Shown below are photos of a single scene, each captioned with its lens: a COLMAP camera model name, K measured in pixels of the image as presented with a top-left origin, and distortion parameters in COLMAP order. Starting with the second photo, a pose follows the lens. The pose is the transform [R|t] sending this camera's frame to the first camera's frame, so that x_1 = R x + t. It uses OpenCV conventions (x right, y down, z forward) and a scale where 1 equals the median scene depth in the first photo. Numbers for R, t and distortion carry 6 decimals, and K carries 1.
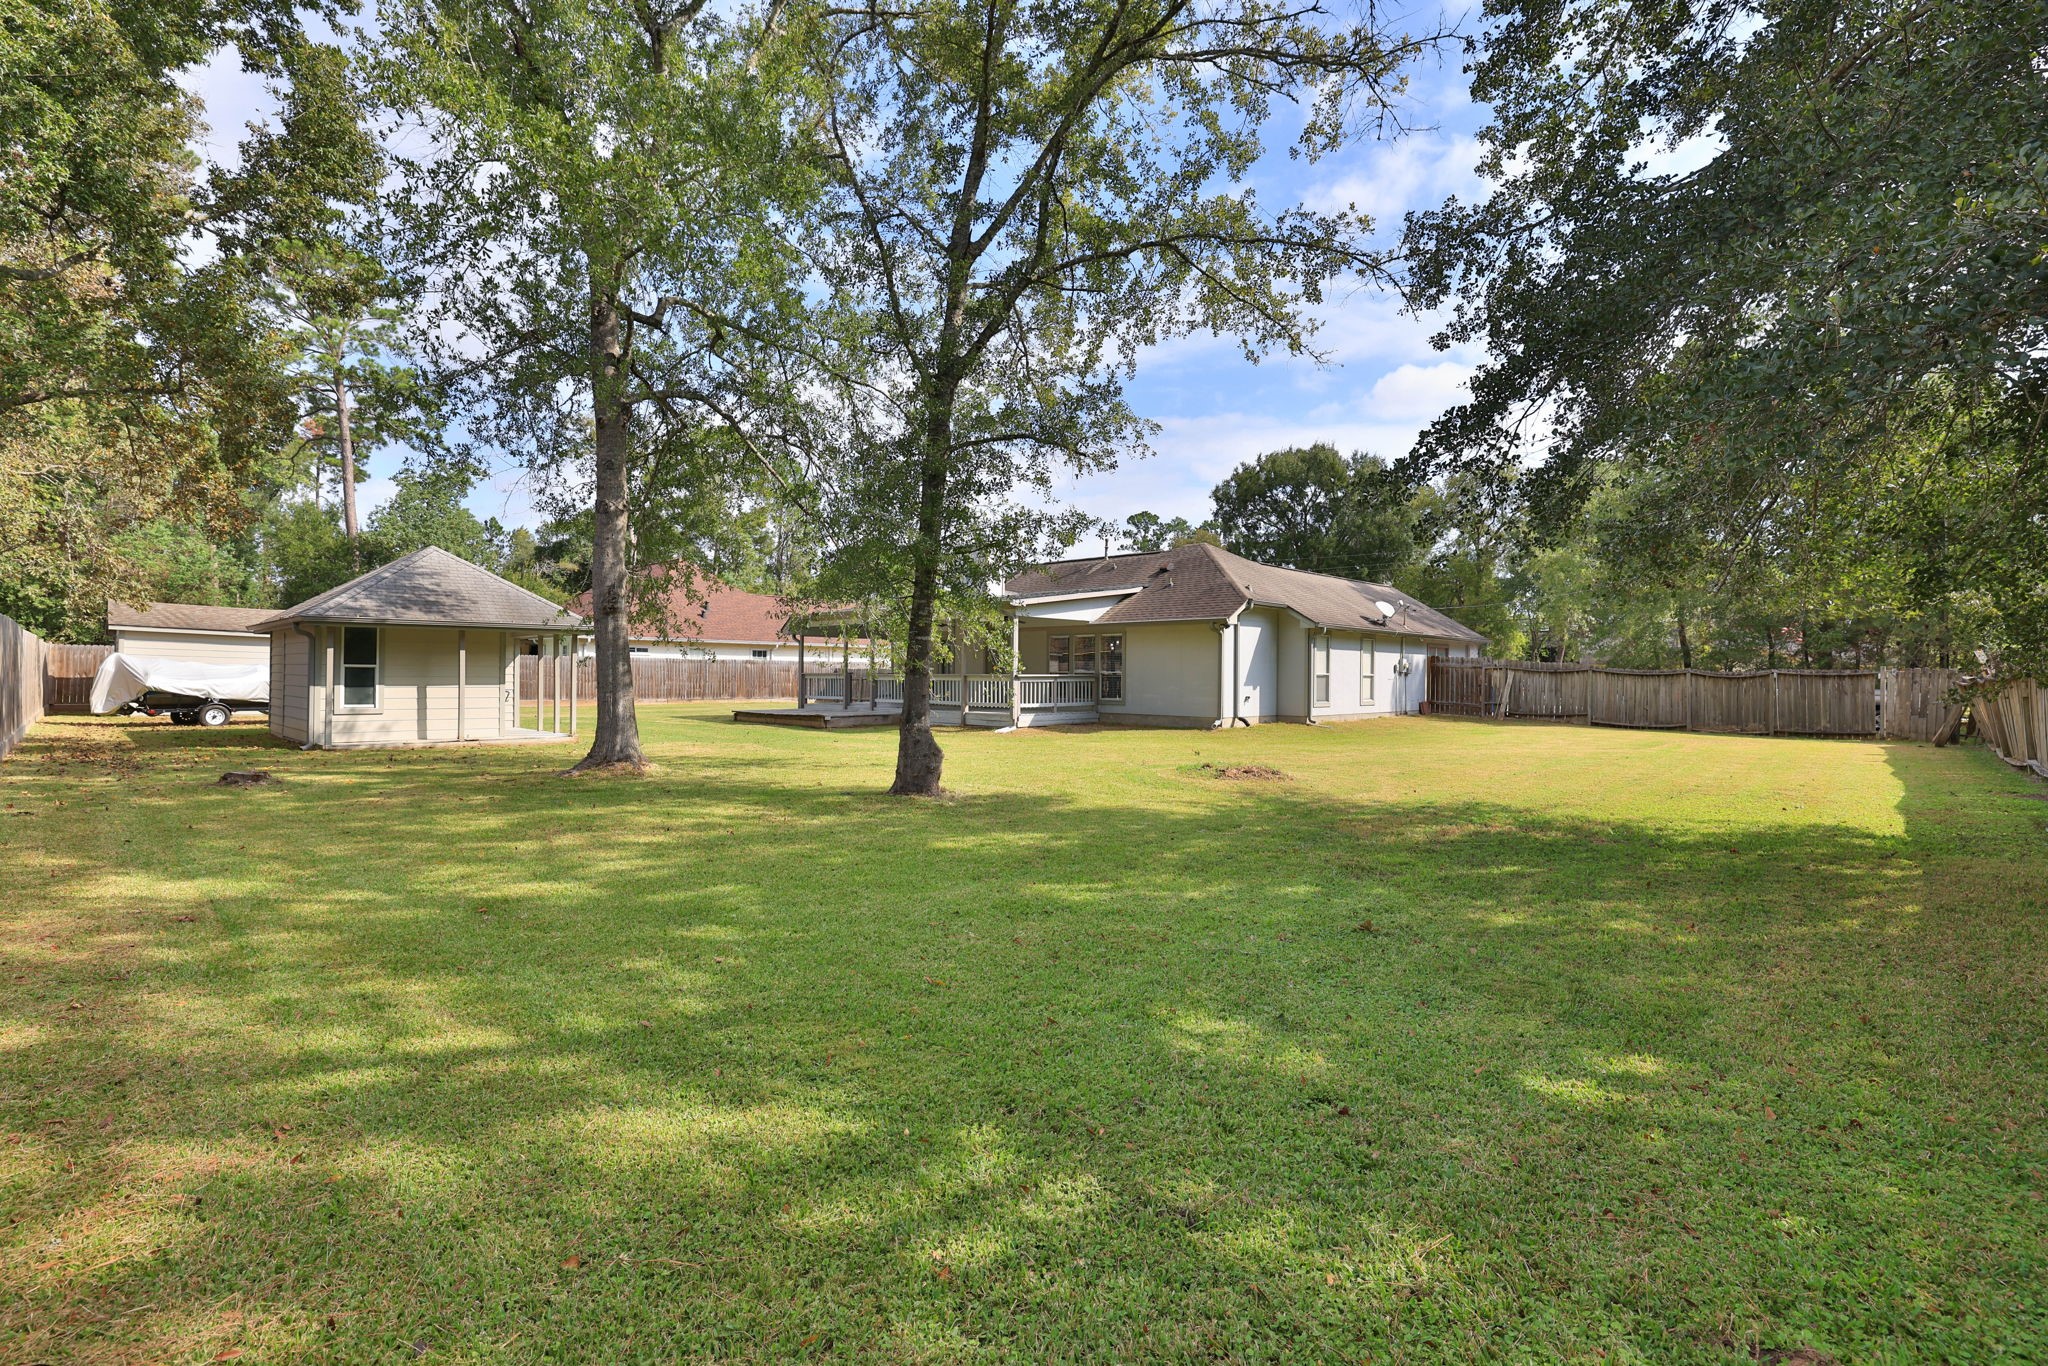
lens RADIAL K [[913.9, 0, 1021.8], [0, 913.9, 669.2], [0, 0, 1]] dist [-0.043203, 0.017251]
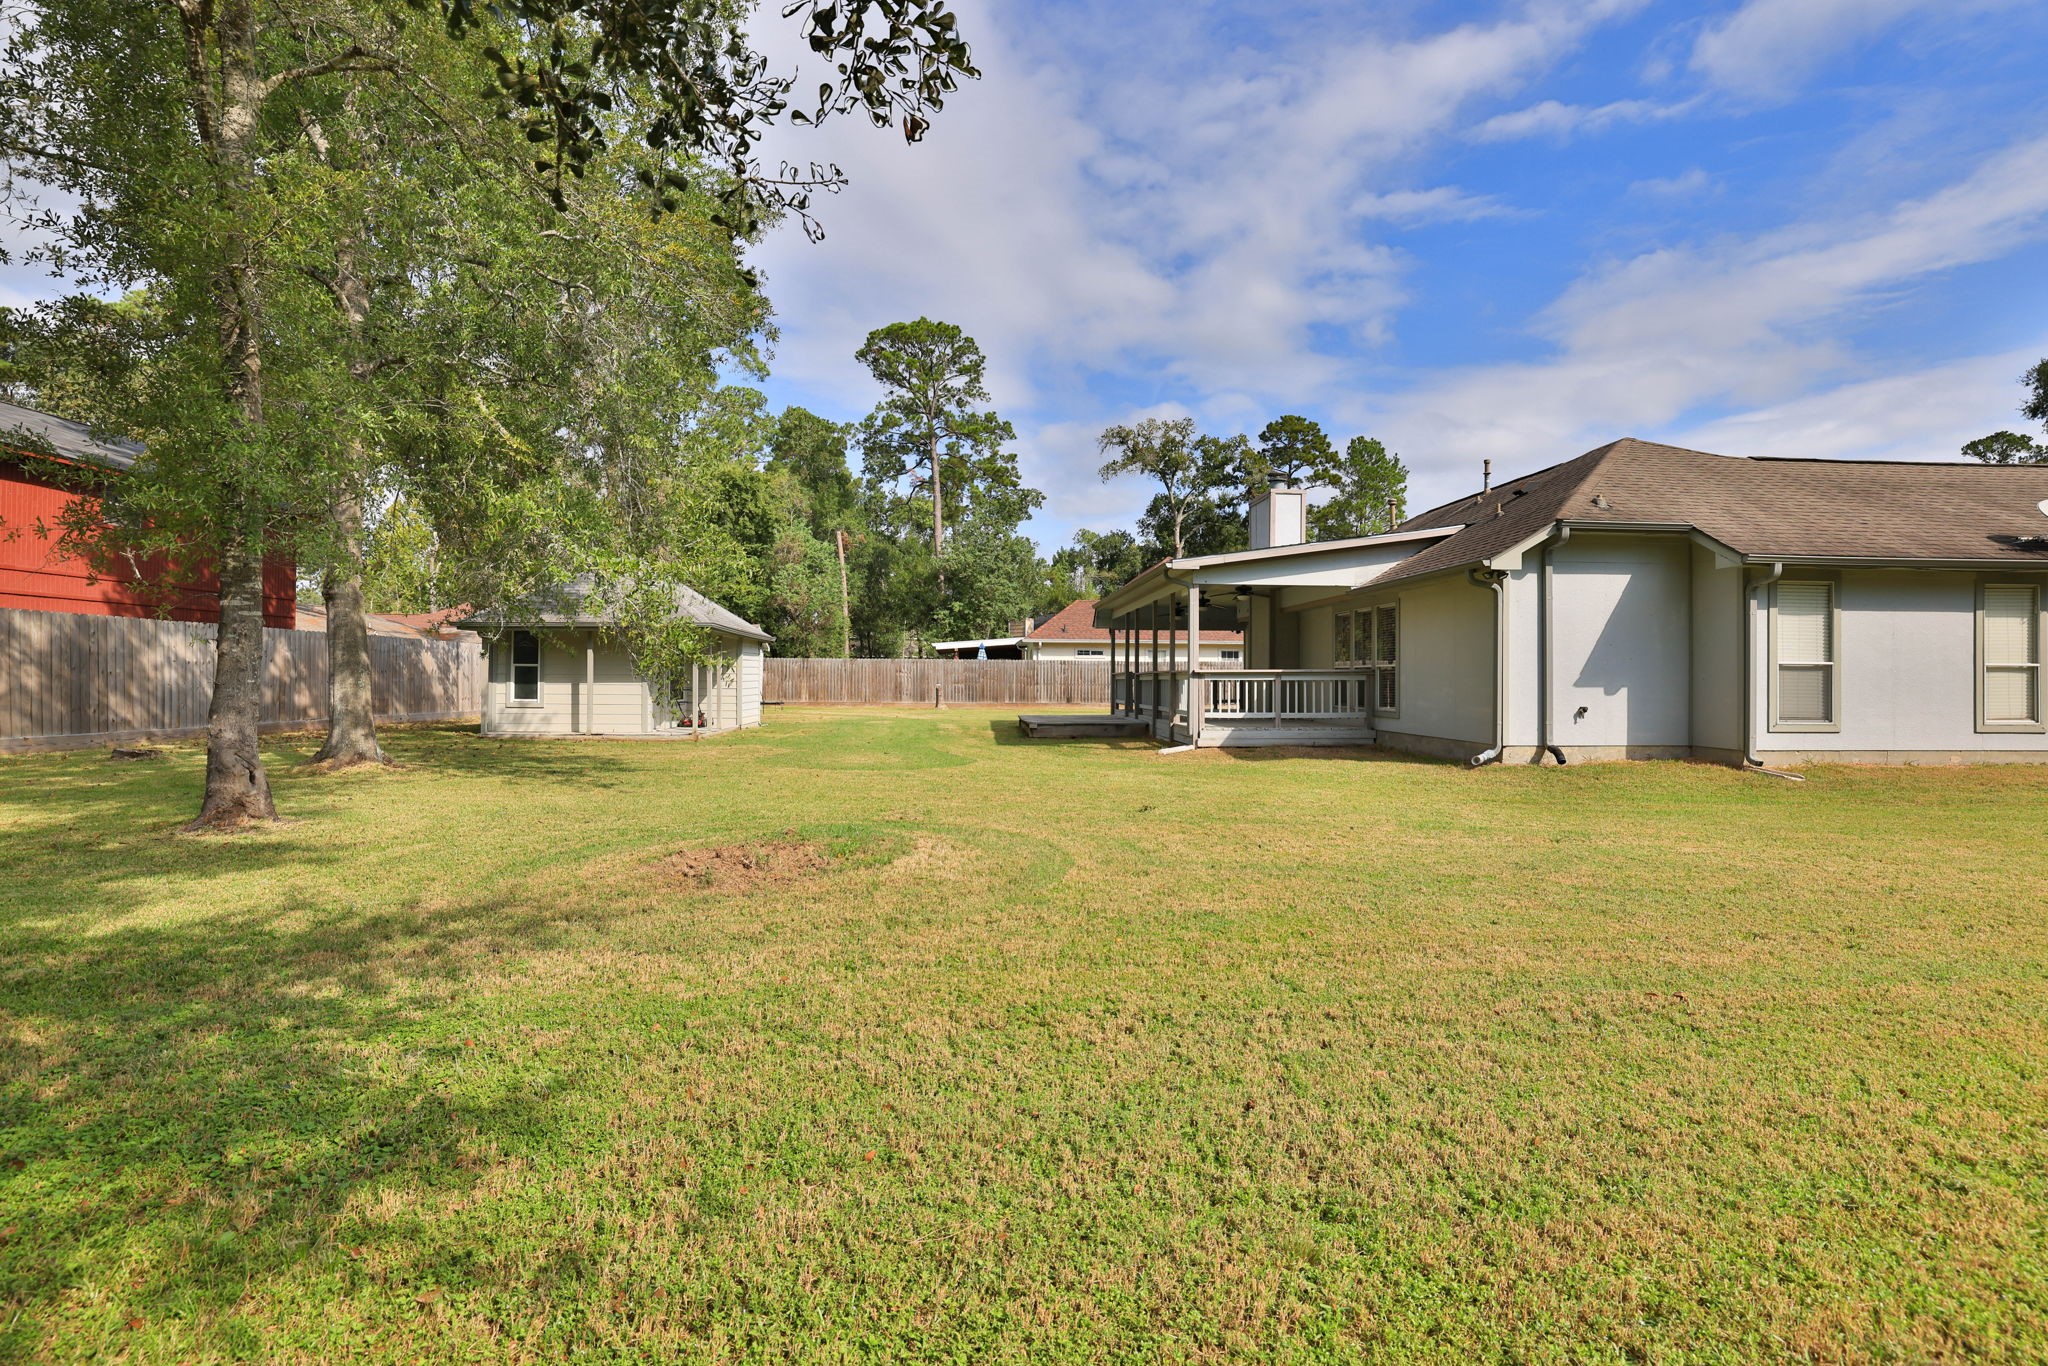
lens RADIAL K [[913.9, 0, 1021.8], [0, 913.9, 669.2], [0, 0, 1]] dist [-0.043203, 0.017251]
pose [[0.740747, -0.010896, -0.671696, 0.359763], [0.005244, 0.999932, -0.010437, 0.011860], [0.671764, 0.004209, 0.740753, 0.403244]]
